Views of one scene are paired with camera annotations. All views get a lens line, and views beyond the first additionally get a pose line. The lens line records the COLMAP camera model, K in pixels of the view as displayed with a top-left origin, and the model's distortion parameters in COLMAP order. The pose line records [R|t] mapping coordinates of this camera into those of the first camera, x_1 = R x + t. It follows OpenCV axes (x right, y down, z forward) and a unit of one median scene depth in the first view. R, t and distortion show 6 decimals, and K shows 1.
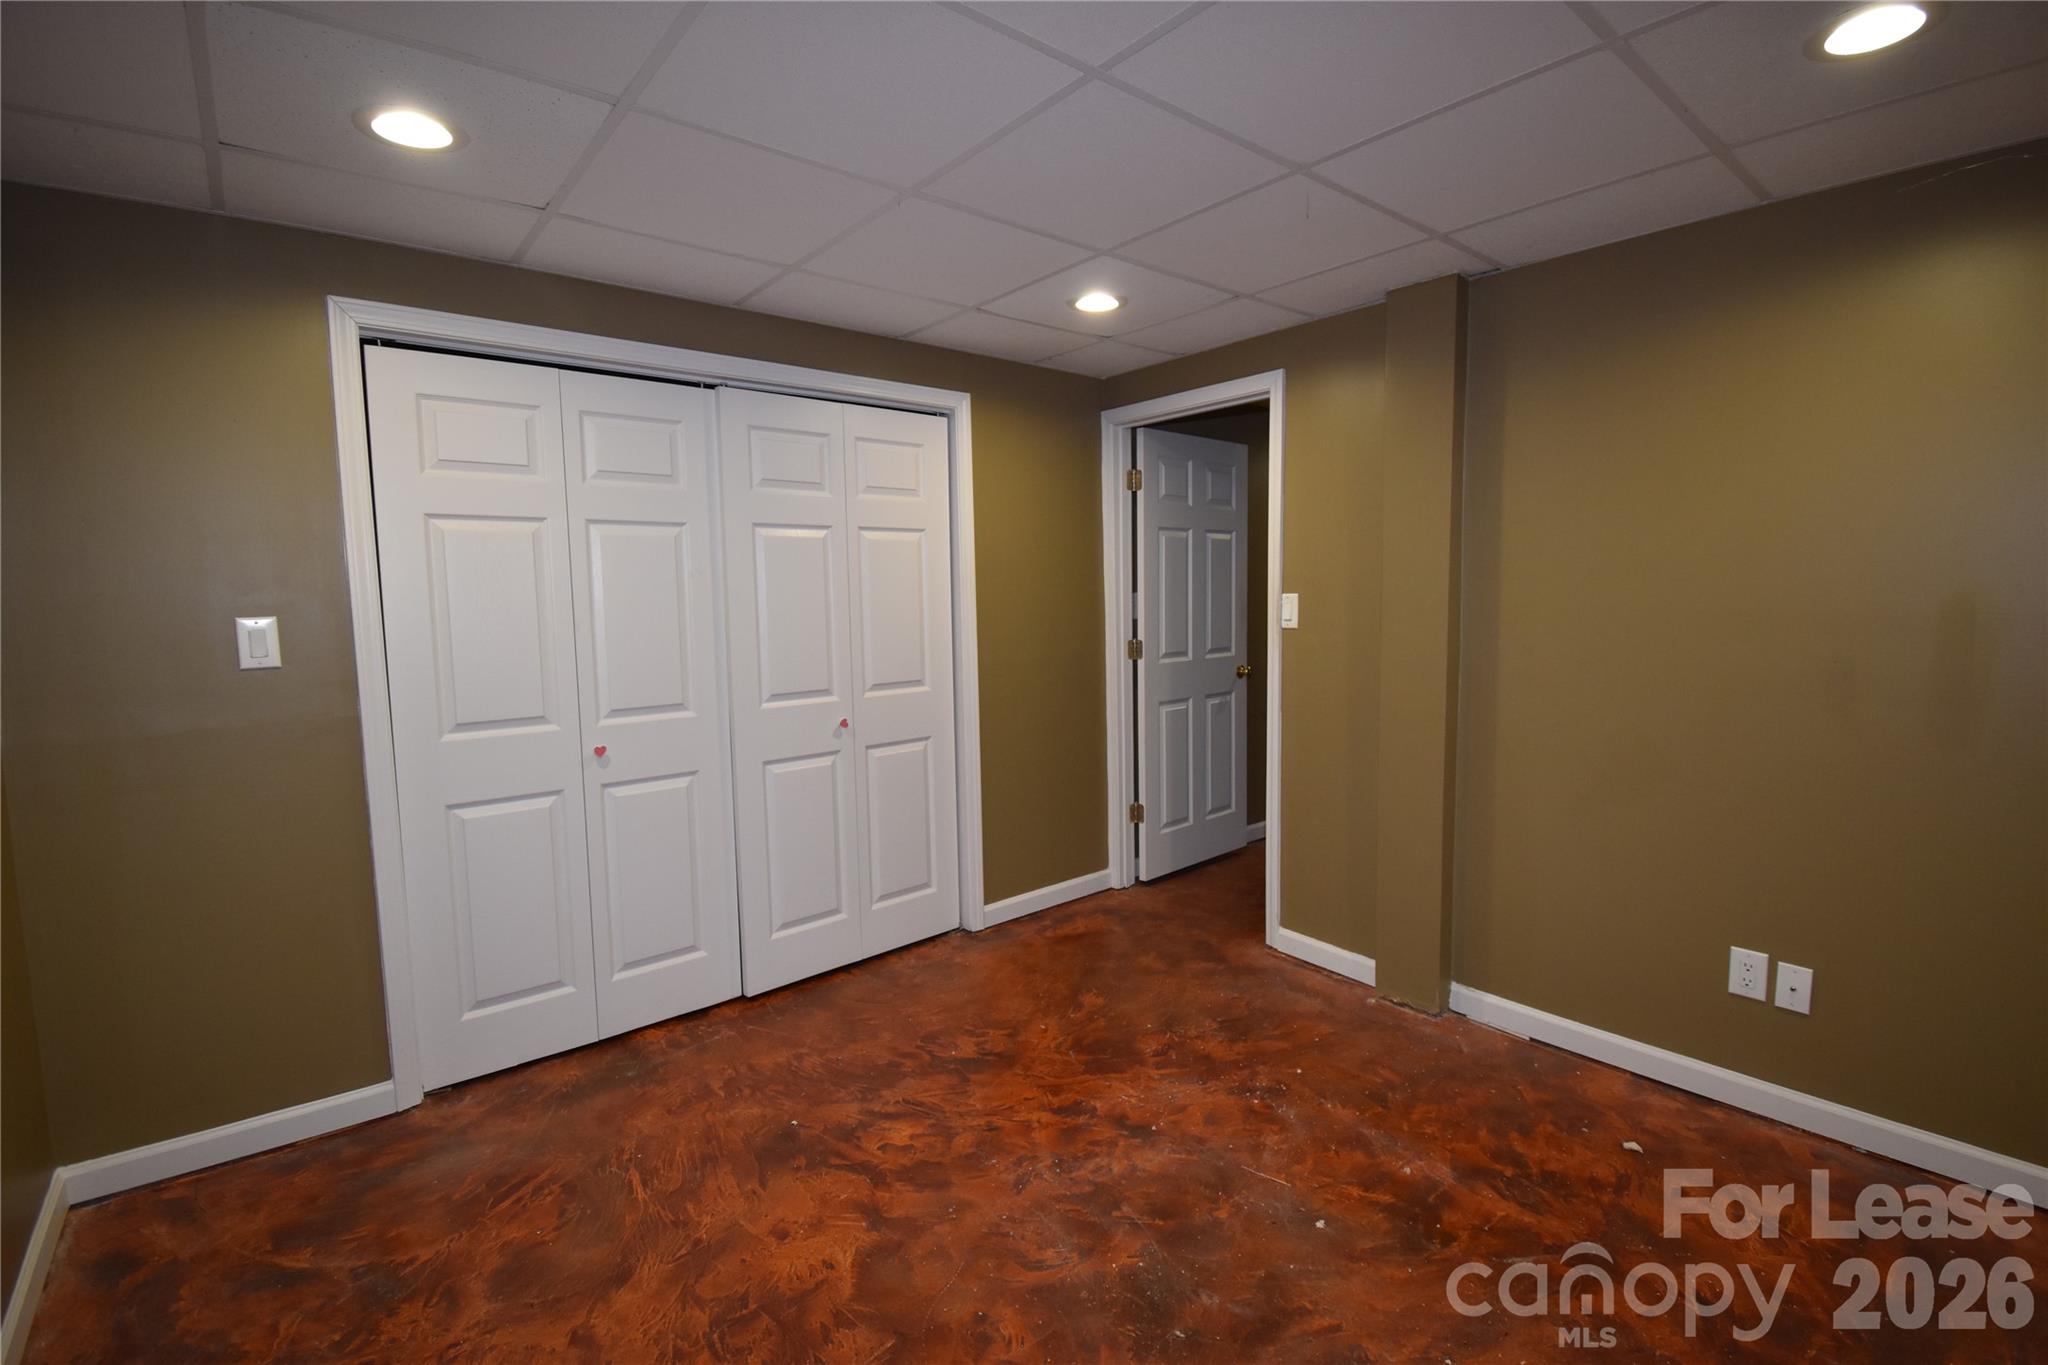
lens RADIAL K [[909.1, 0, 1030.6], [0, 909.1, 673.4], [0, 0, 1]] dist [0.024442, -0.027906]
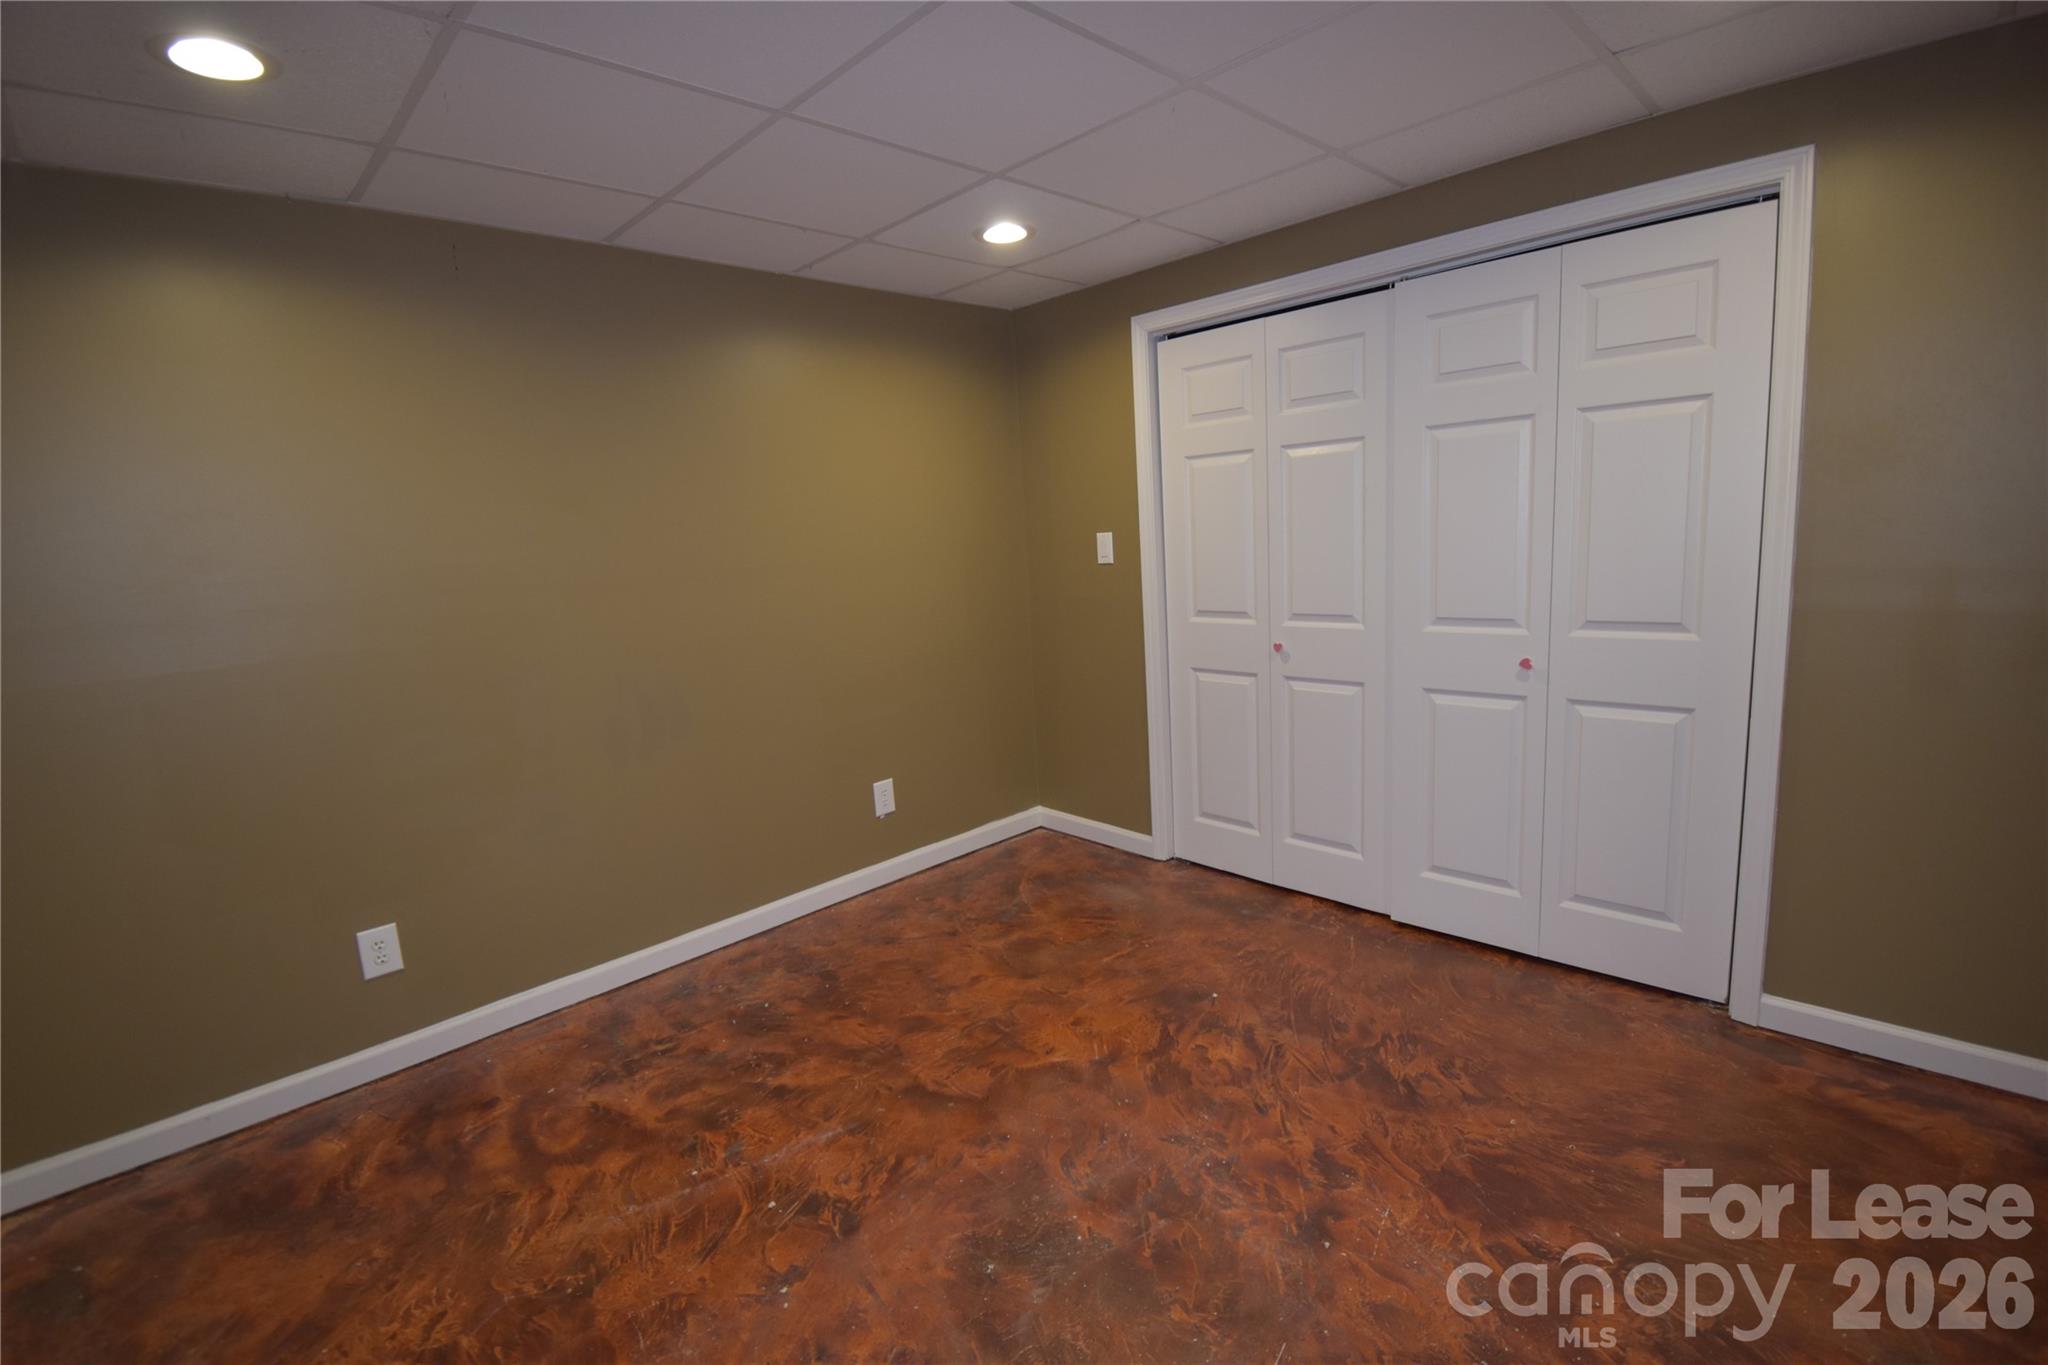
lens RADIAL K [[909.1, 0, 1030.6], [0, 909.1, 673.4], [0, 0, 1]] dist [0.024442, -0.027906]
pose [[0.079553, 0.171176, -0.982023, 0.775472], [-0.038025, 0.984950, 0.168605, -0.078769], [0.996105, 0.023928, 0.084865, 0.690316]]
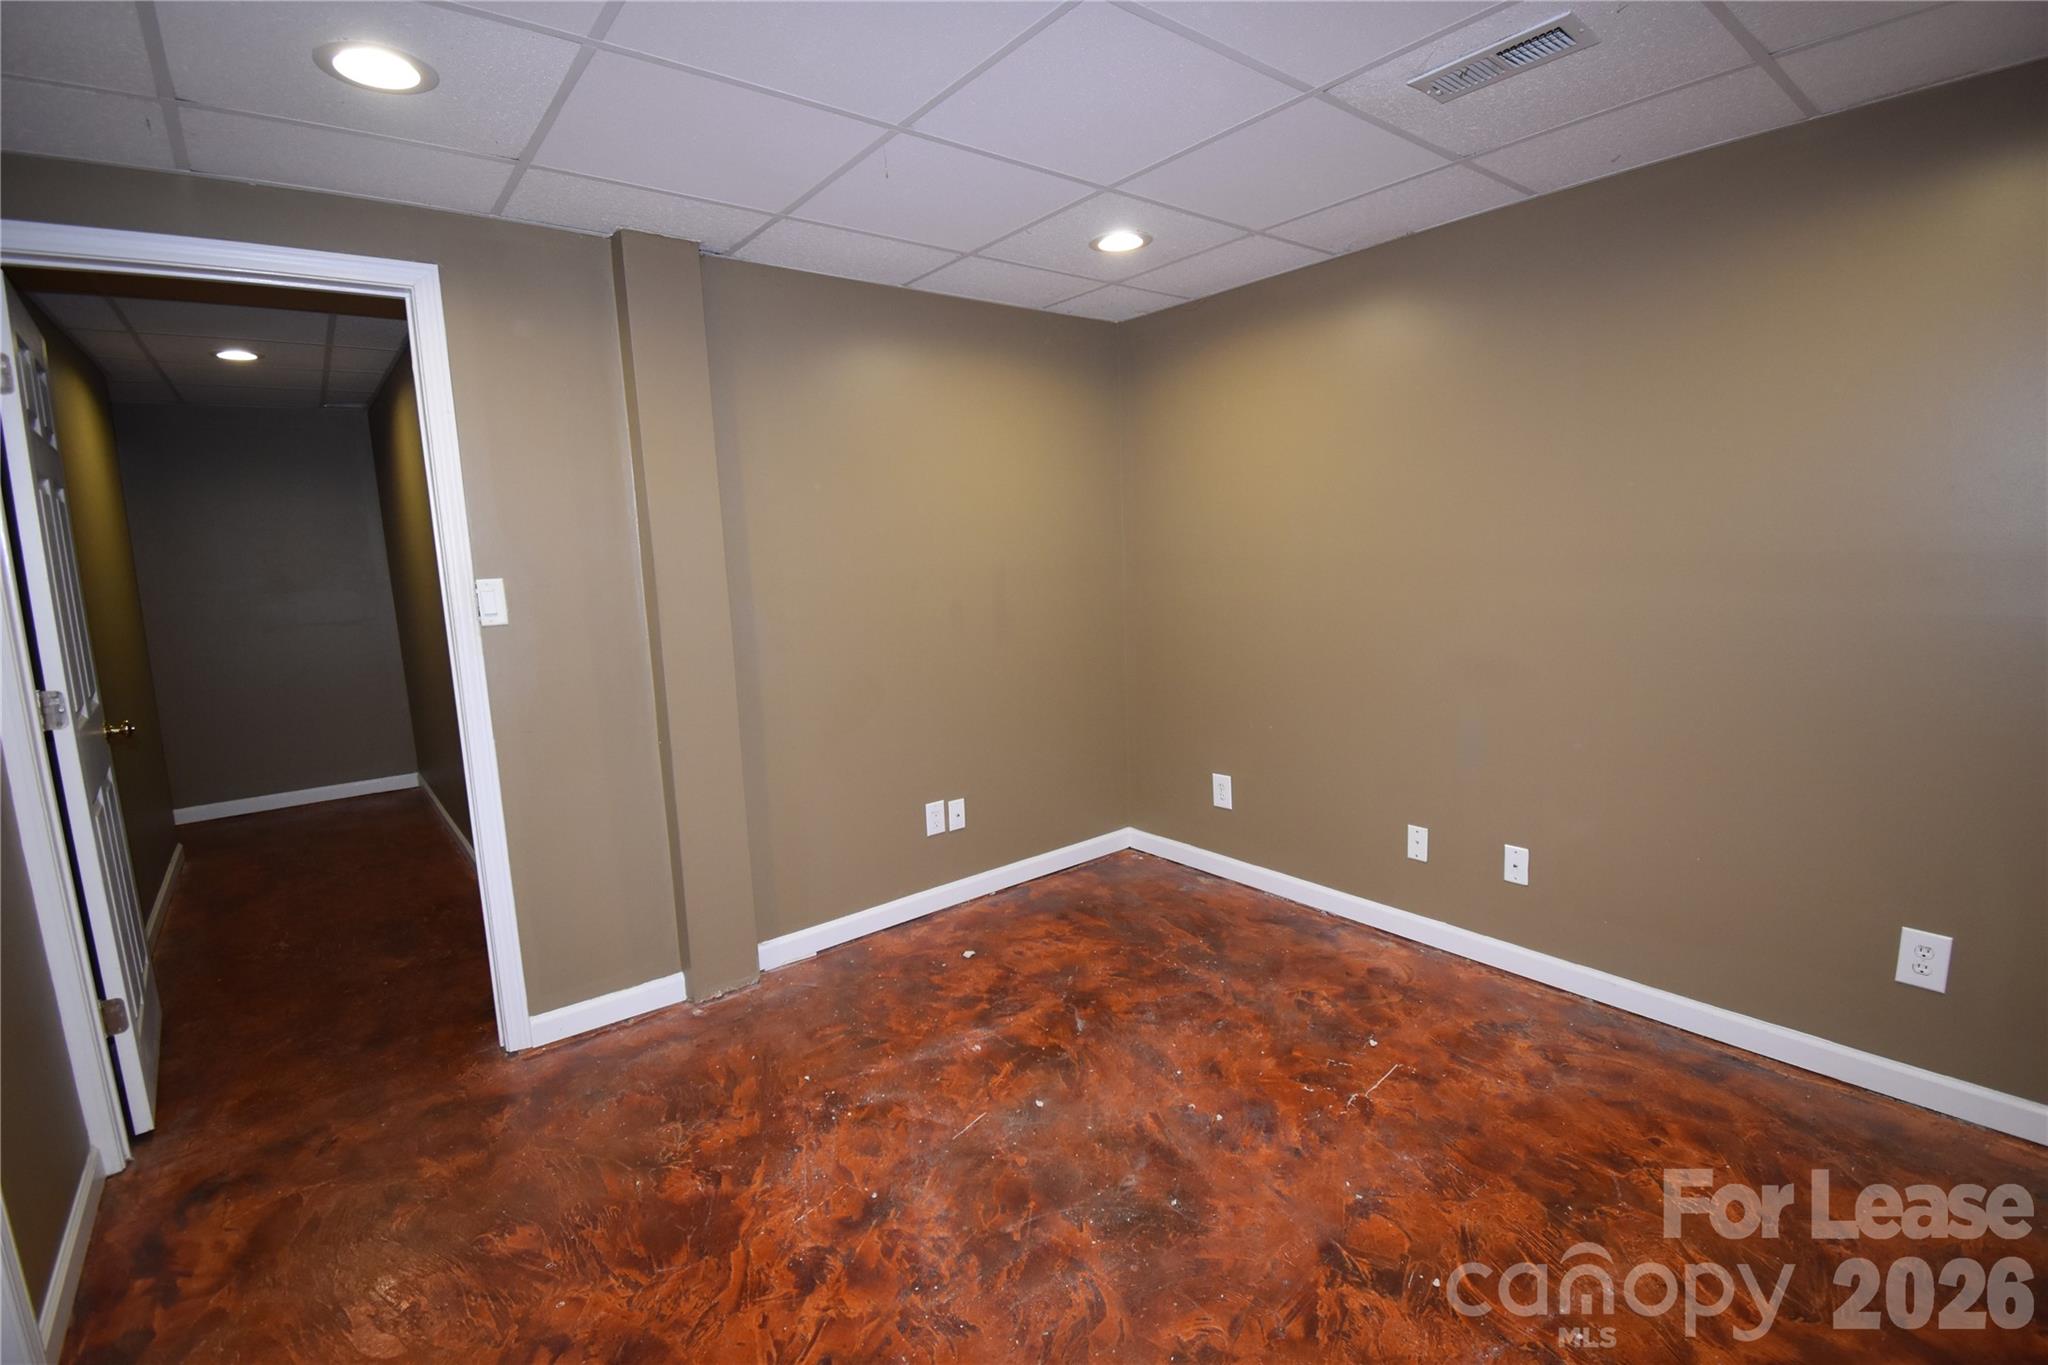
lens RADIAL K [[909.1, 0, 1030.6], [0, 909.1, 673.4], [0, 0, 1]] dist [0.024442, -0.027906]
pose [[0.015217, -0.127818, 0.991681, -0.647203], [0.131559, 0.983429, 0.124735, -0.065551], [-0.991192, 0.128566, 0.031780, 0.774257]]
